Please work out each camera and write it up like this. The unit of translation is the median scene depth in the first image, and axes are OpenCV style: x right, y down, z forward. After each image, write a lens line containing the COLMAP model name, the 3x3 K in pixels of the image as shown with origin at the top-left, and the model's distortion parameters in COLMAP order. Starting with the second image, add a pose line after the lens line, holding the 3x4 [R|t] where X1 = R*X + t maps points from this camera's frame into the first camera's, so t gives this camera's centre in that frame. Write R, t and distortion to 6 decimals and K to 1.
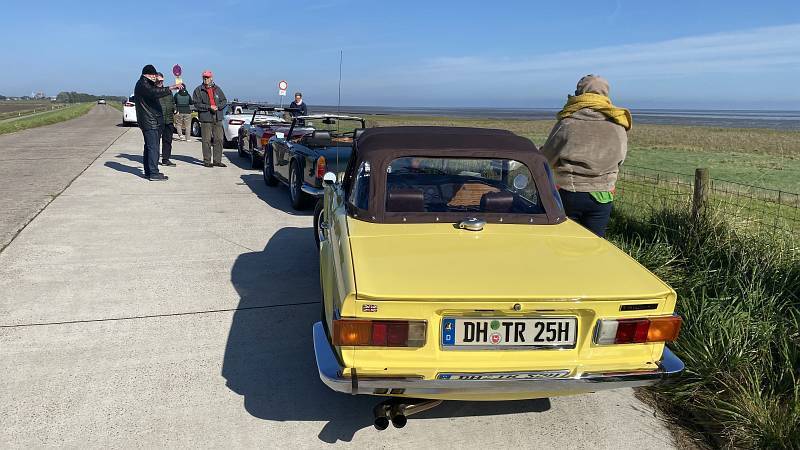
lens RADIAL K [[627.2, 0, 395.3], [0, 627.2, 217.5], [0, 0, 1]] dist [0.035304, -0.031954]
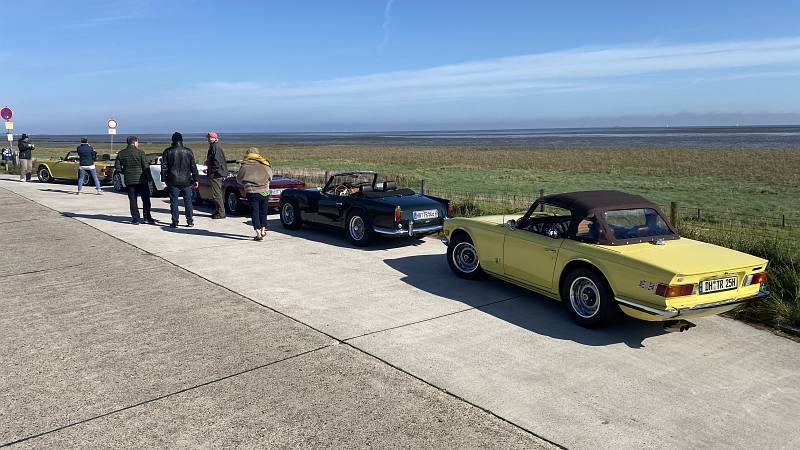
lens RADIAL K [[627.2, 0, 404.4], [0, 627.2, 231.1], [0, 0, 1]] dist [0.035304, -0.031954]
pose [[0.935959, -0.081367, 0.342578, -1.103675], [0.086940, 0.996213, -0.000916, -0.077666], [-0.341207, 0.030641, 0.939489, -0.542807]]
